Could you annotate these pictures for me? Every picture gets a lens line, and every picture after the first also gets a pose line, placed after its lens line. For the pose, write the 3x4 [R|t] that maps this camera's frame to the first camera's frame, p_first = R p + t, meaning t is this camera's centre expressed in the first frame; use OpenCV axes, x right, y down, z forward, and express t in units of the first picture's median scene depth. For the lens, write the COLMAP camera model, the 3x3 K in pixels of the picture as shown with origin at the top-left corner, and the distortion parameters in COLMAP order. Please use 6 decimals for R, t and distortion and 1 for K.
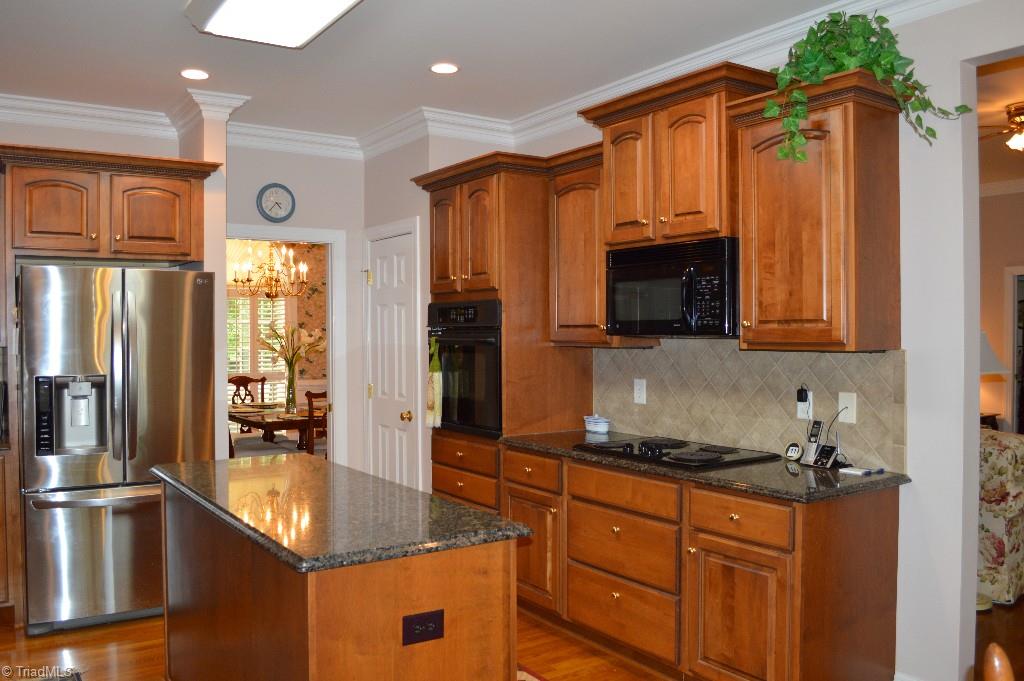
lens RADIAL K [[827.0, 0, 512.0], [0, 827.0, 340.5], [0, 0, 1]] dist [-0.081228, -0.001905]
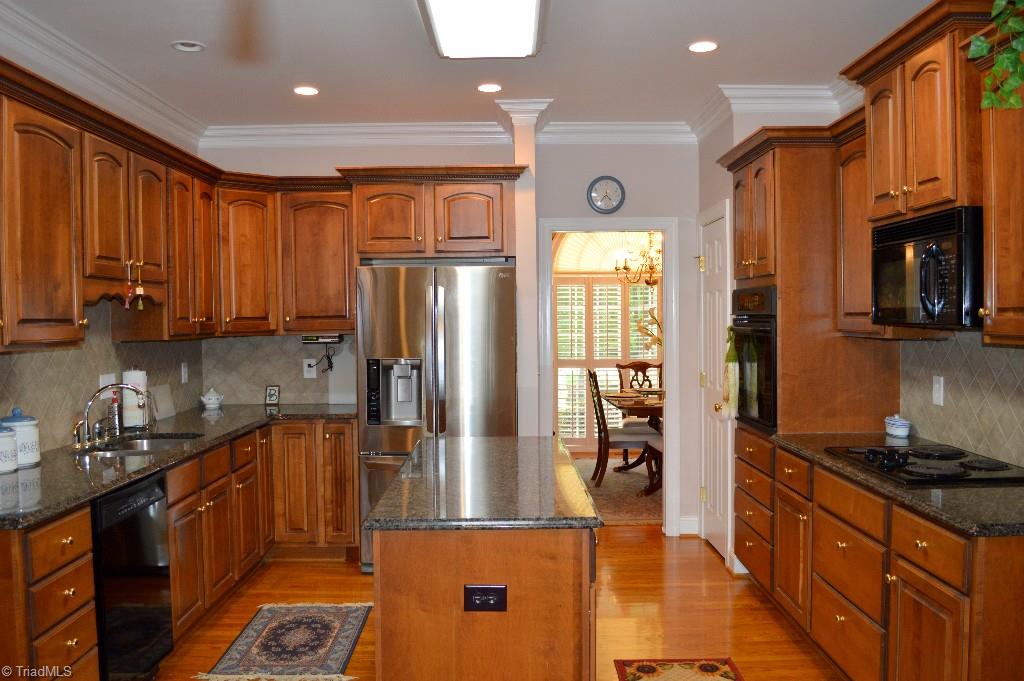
lens RADIAL K [[861.9, 0, 512.0], [0, 861.9, 340.5], [0, 0, 1]] dist [-0.080567, 0.003622]
pose [[0.835409, 0.009285, -0.549550, 0.279840], [0.001059, 0.999828, 0.018502, -0.006519], [0.549627, -0.016039, 0.835256, 0.038442]]
